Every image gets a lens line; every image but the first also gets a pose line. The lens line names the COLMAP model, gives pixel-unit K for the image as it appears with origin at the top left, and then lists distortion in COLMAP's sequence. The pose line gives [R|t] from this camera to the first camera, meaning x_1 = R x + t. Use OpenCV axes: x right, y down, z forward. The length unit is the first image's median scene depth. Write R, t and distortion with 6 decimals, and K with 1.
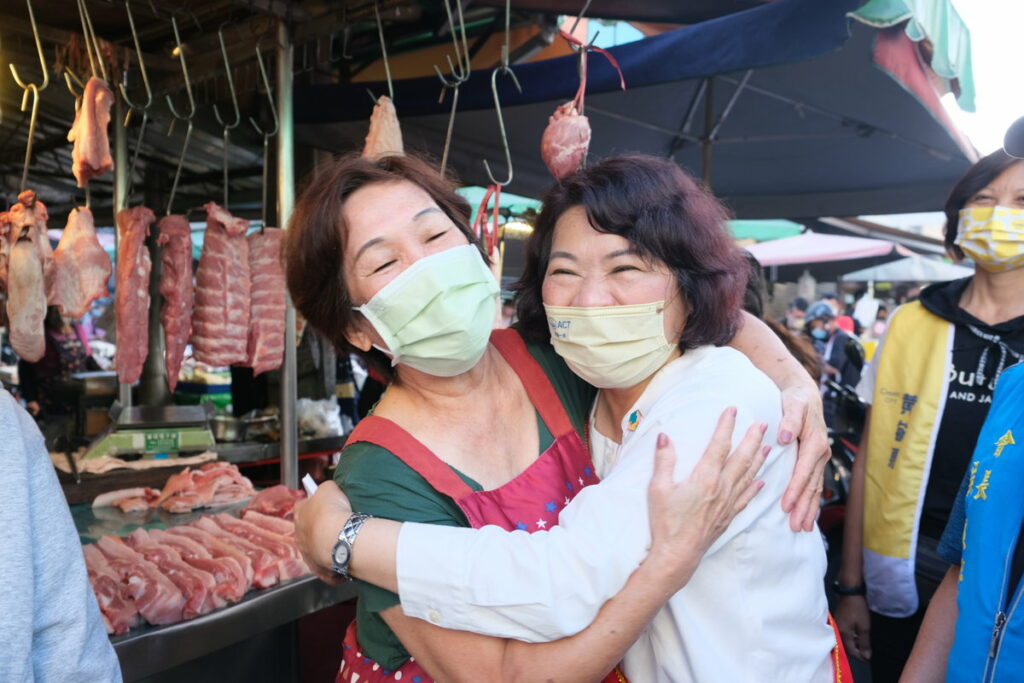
lens RADIAL K [[809.5, 0, 512.0], [0, 809.5, 341.5], [0, 0, 1]] dist [-0.008294, 0.003538]
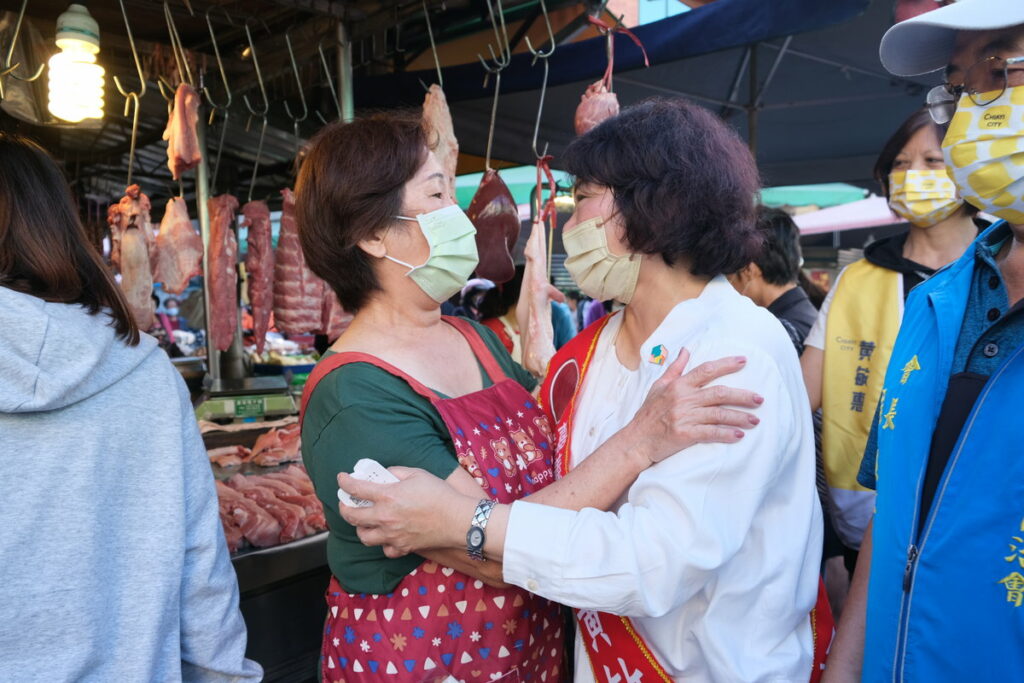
lens RADIAL K [[809.5, 0, 512.0], [0, 809.5, 341.5], [0, 0, 1]] dist [-0.008294, 0.003538]
pose [[0.996324, -0.033208, -0.078970, 0.024021], [0.035078, 0.999133, 0.022414, 0.027297], [0.078157, -0.025101, 0.996625, -0.105023]]
